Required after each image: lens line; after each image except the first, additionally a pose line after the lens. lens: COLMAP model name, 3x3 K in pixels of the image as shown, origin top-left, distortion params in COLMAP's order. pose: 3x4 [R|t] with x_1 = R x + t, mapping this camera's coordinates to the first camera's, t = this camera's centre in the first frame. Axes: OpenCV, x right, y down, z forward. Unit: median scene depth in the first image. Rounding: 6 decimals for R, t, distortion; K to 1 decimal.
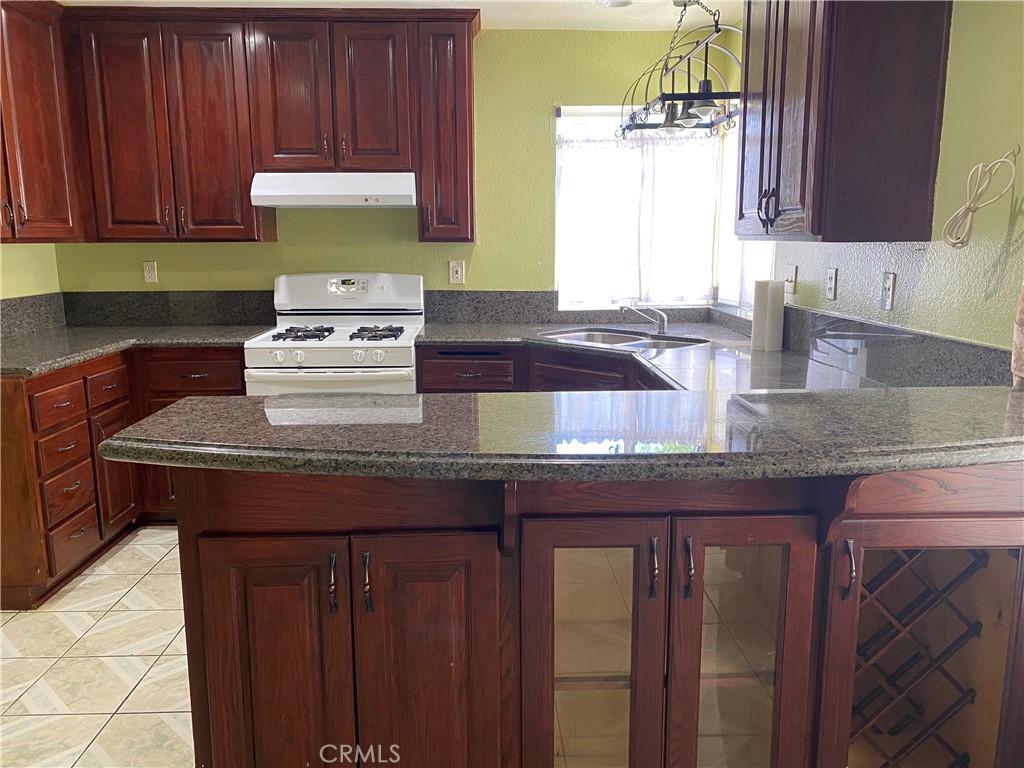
lens RADIAL K [[766.2, 0, 511.3], [0, 766.2, 380.8], [0, 0, 1]] dist [0.035777, -0.027578]
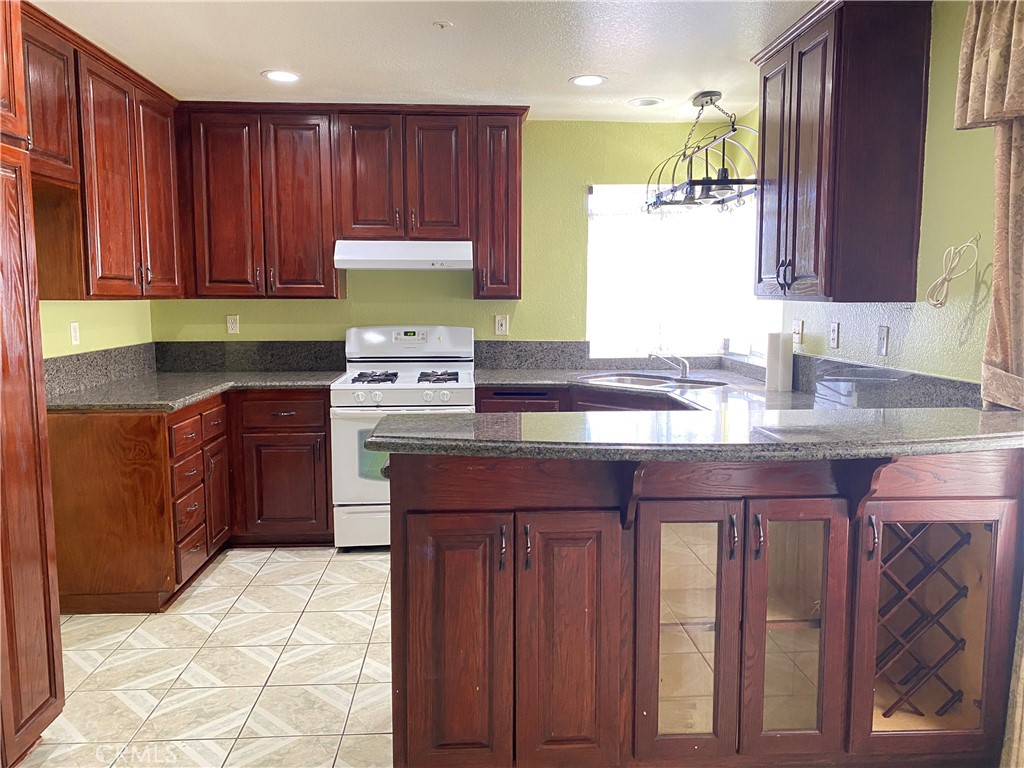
lens RADIAL K [[766.2, 0, 513.0], [0, 766.2, 382.2], [0, 0, 1]] dist [0.035777, -0.027578]
pose [[0.999566, 0.000921, 0.029436, -0.119580], [0.001073, 0.997709, -0.067647, 0.028226], [-0.029431, 0.067650, 0.997275, -0.183963]]
